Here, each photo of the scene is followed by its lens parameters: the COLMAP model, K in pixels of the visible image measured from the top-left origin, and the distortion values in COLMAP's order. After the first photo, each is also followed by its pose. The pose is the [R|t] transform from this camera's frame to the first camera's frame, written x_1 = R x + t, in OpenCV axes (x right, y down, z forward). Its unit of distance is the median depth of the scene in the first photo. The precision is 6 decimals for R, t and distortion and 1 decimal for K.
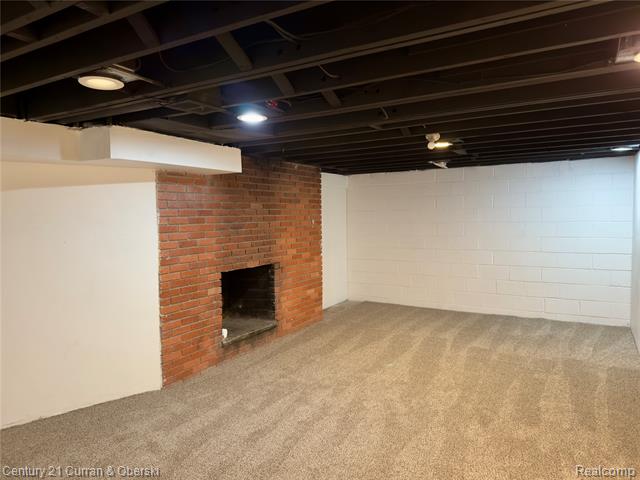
lens RADIAL K [[450.7, 0, 320.0], [0, 450.7, 240.0], [0, 0, 1]] dist [0.083256, -0.116059]
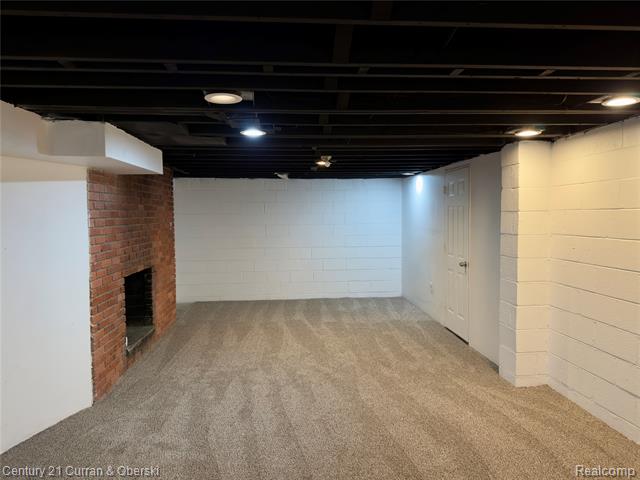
lens RADIAL K [[450.7, 0, 320.0], [0, 450.7, 240.0], [0, 0, 1]] dist [0.083256, -0.116059]
pose [[0.821969, -0.027533, 0.568867, -0.488376], [0.032876, 0.999459, 0.000870, 0.006868], [-0.568583, 0.017987, 0.822429, -0.026131]]
